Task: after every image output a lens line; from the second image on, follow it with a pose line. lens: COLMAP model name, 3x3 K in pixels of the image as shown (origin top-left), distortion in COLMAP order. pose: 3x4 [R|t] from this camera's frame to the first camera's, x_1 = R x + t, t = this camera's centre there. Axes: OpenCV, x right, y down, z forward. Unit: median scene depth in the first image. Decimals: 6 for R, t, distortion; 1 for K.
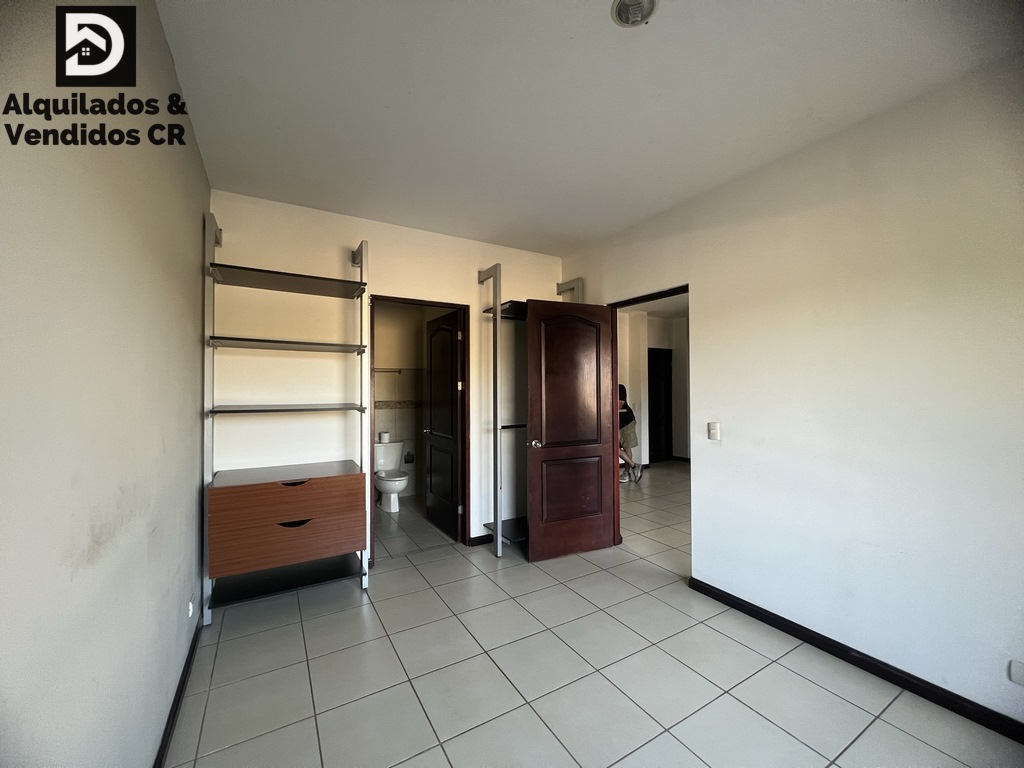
lens RADIAL K [[411.0, 0, 511.1], [0, 411.0, 382.6], [0, 0, 1]] dist [-0.000407, -0.000277]
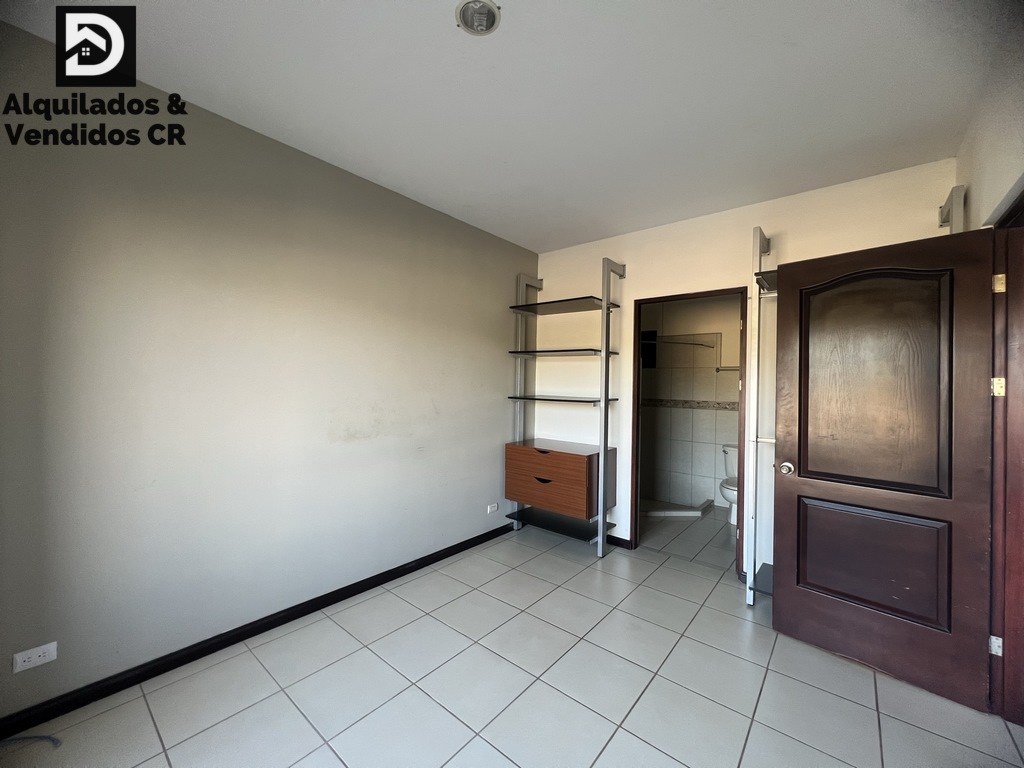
lens RADIAL K [[411.0, 0, 511.1], [0, 411.0, 382.6], [0, 0, 1]] dist [-0.000407, -0.000277]
pose [[0.334062, 0.007088, -0.942524, 0.661855], [-0.004702, 0.999972, 0.005853, 0.000896], [0.942539, 0.002476, 0.334086, 0.372321]]
